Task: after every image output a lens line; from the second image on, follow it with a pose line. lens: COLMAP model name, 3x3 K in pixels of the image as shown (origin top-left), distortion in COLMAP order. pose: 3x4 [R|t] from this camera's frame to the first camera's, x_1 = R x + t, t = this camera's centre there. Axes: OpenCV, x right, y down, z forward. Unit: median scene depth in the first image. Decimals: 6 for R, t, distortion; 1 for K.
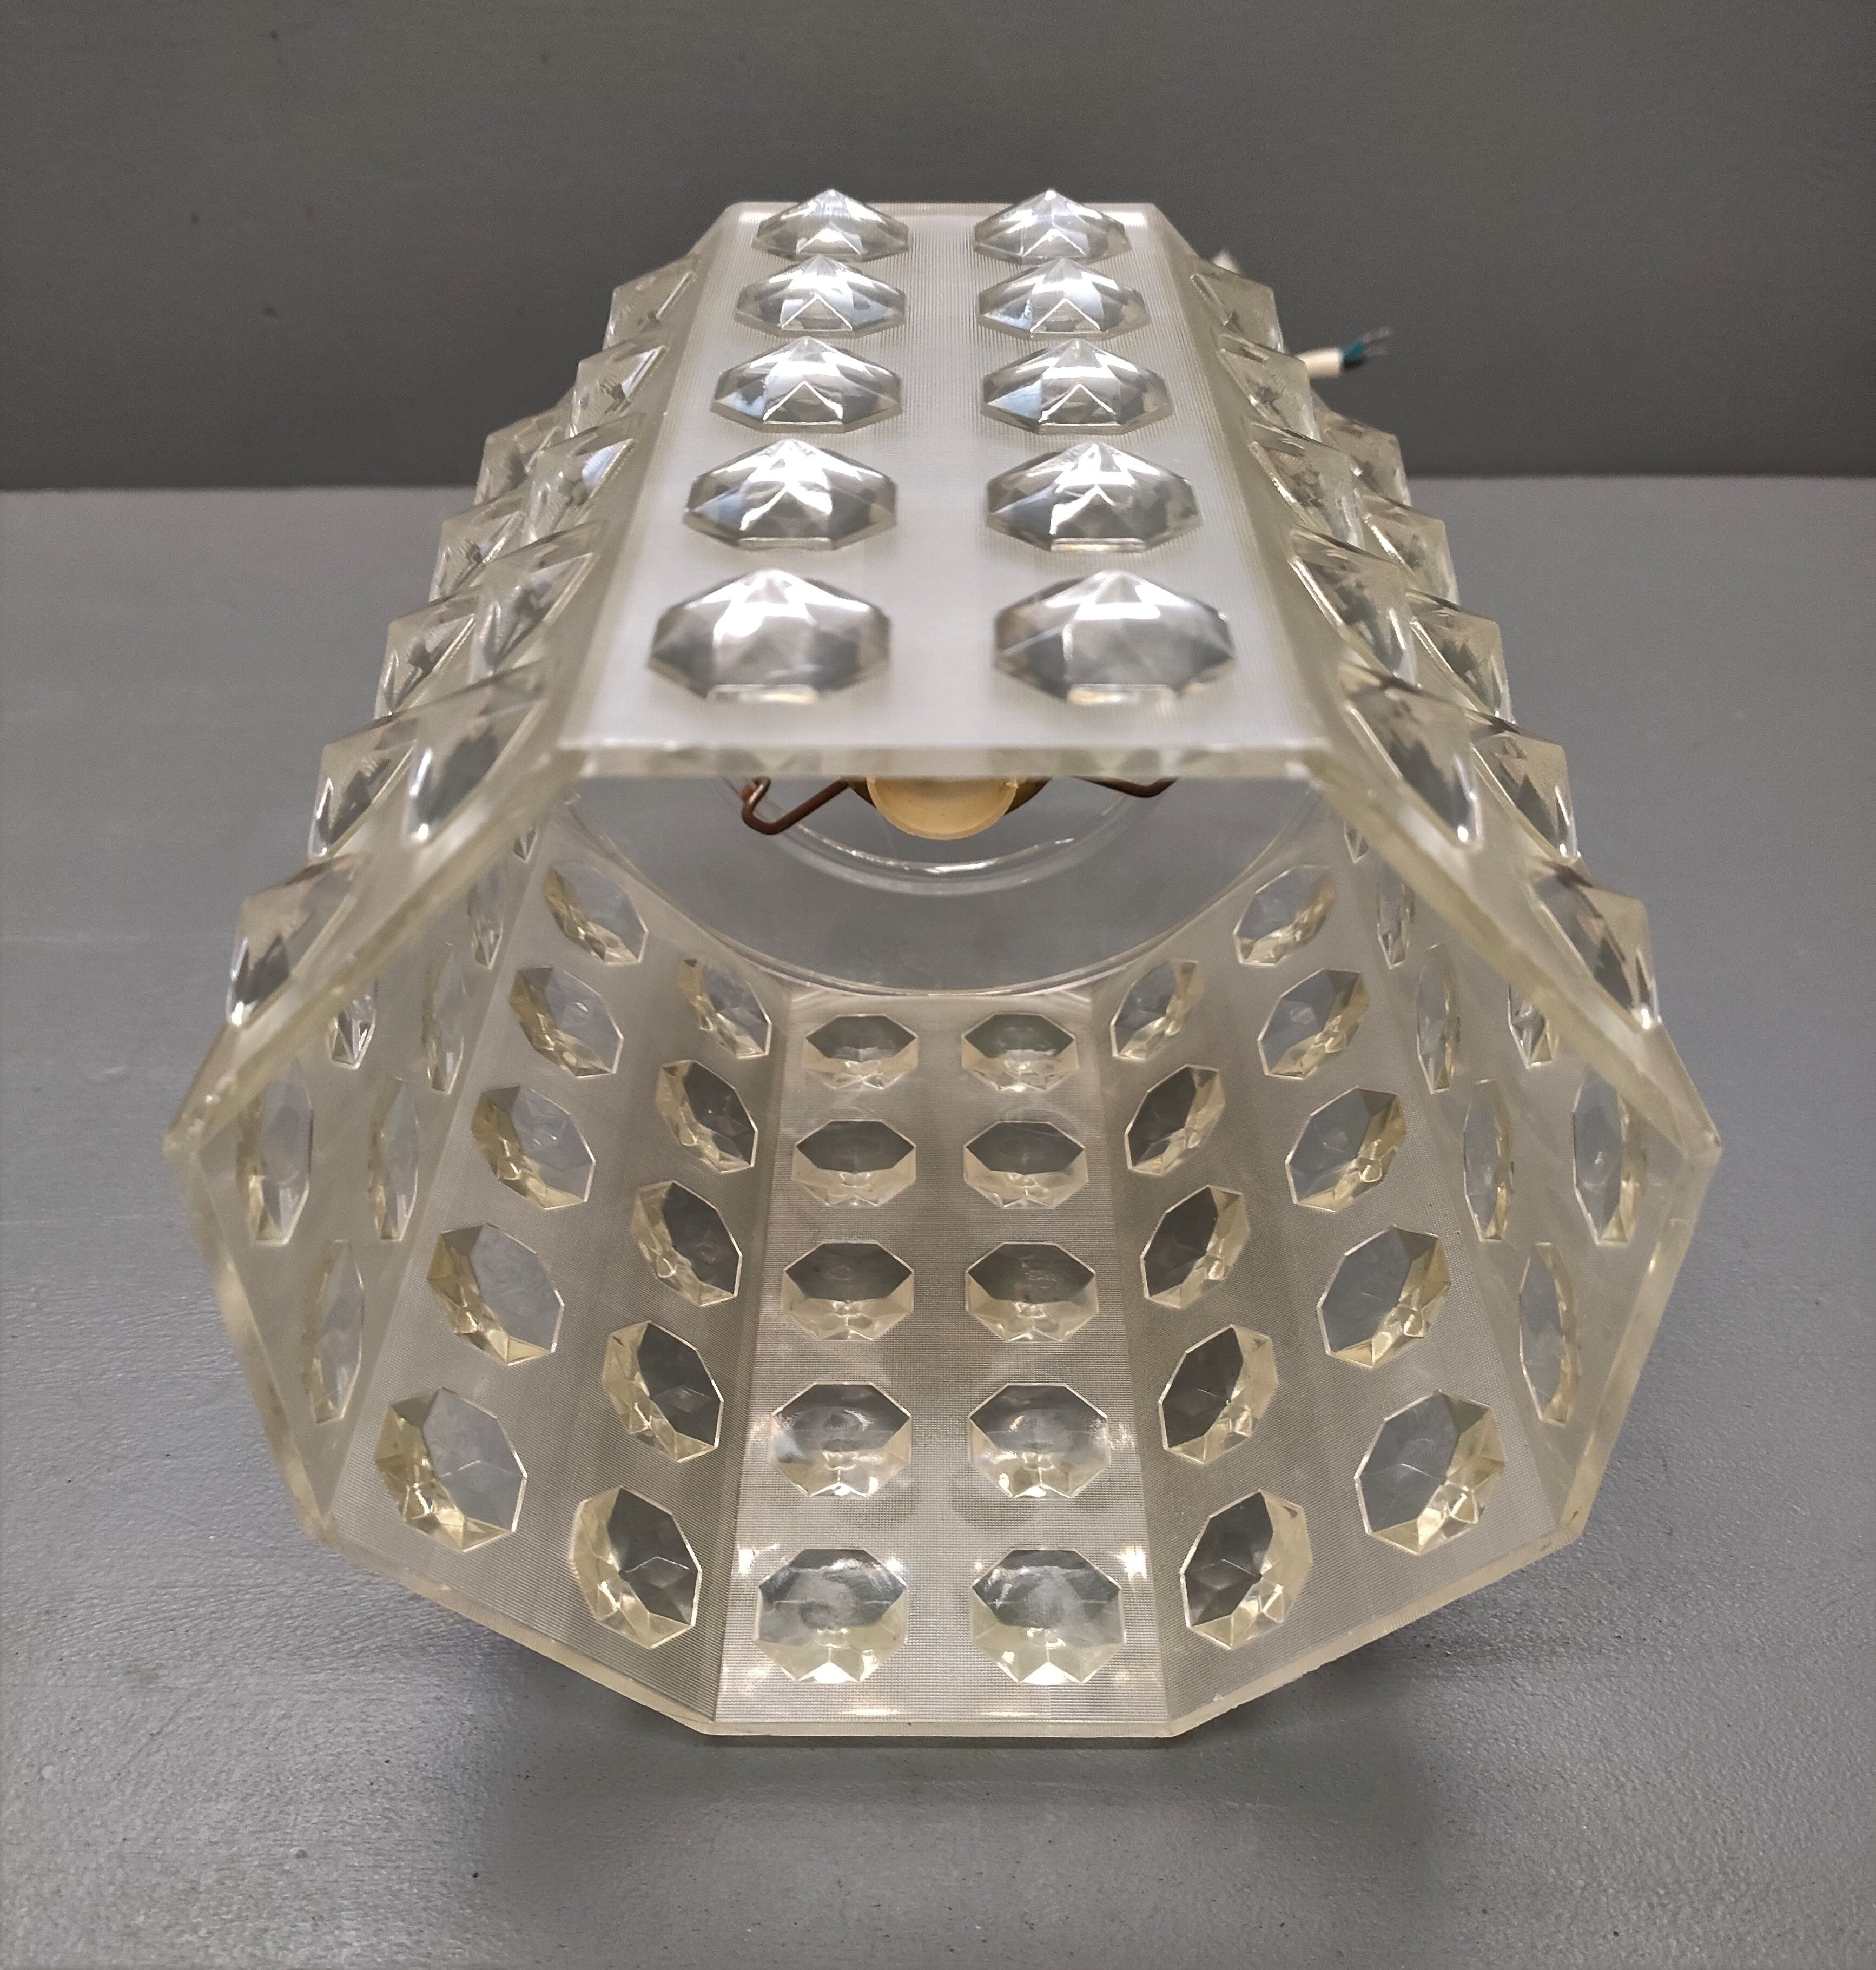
lens RADIAL K [[1805.0, 0, 934.0], [0, 1805.0, 985.1], [0, 0, 1]] dist [-0.033188, 0.000000]
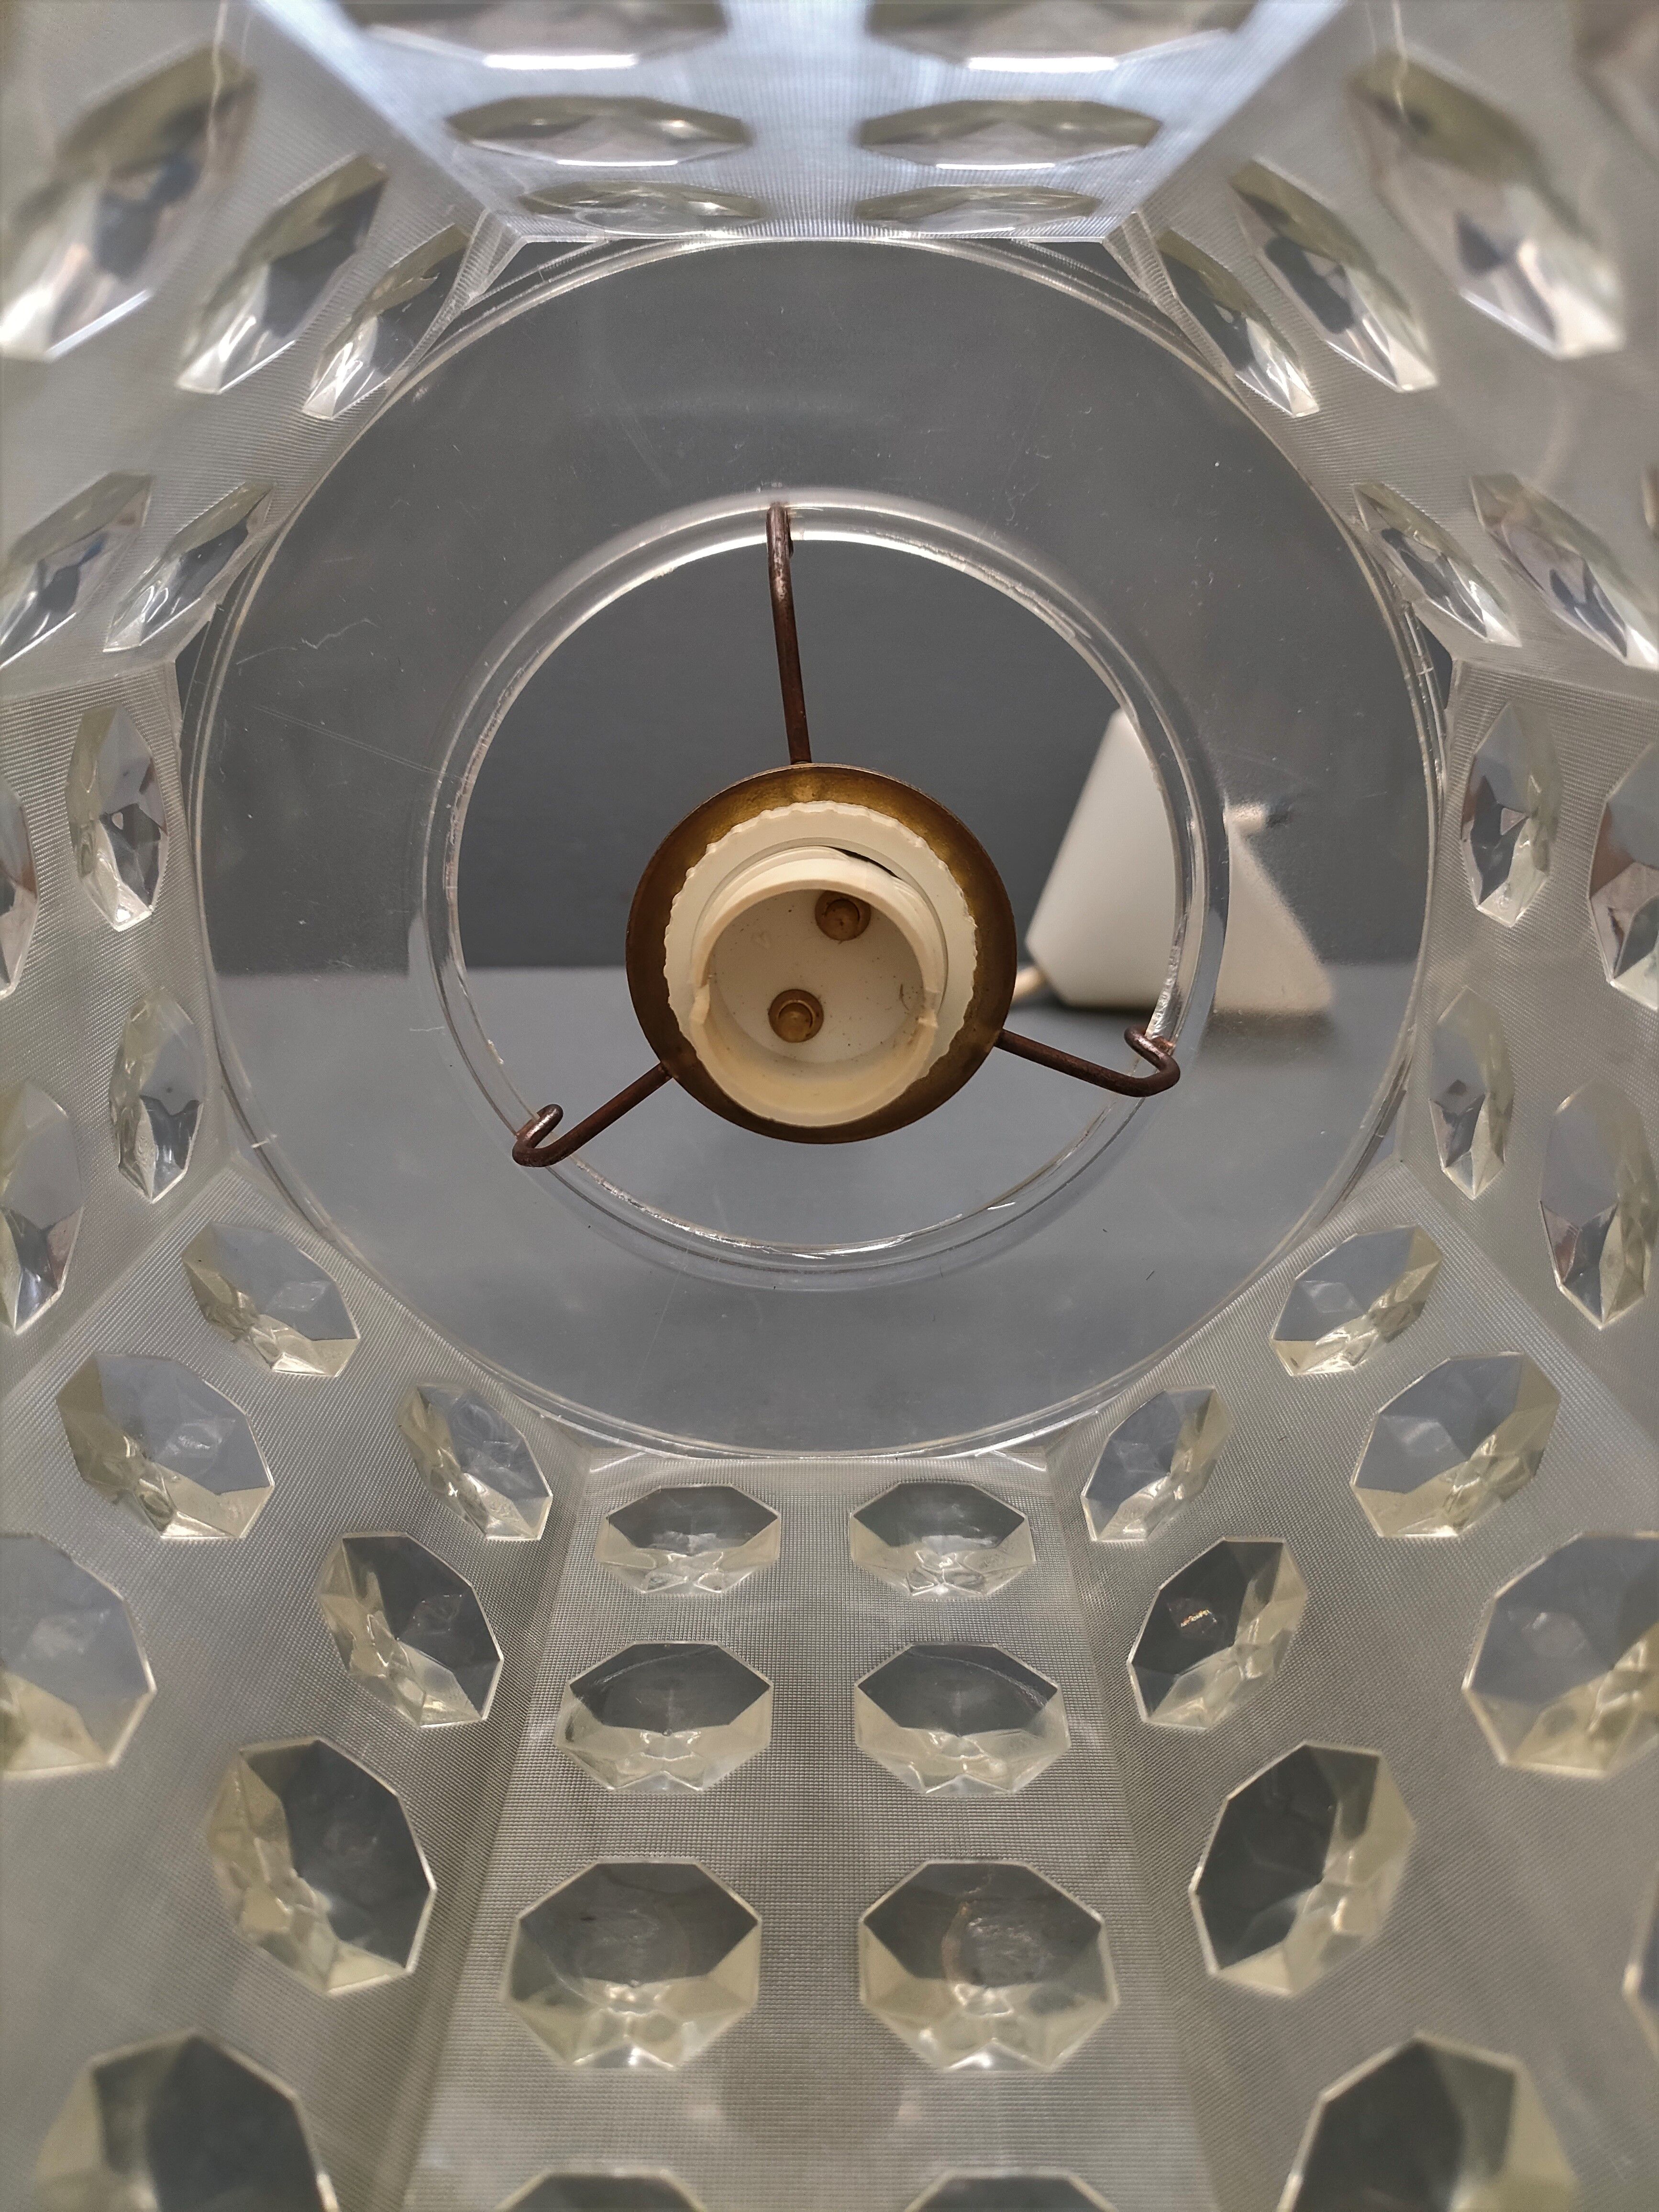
lens RADIAL K [[1614.6, 0, 840.0], [0, 1614.6, 1110.5], [0, 0, 1]] dist [-0.007423, 0.002871]
pose [[0.999950, 0.000944, 0.009992, 0.006531], [0.002120, 0.953235, -0.302222, 0.069462], [-0.009810, 0.302228, 0.953185, 0.439720]]
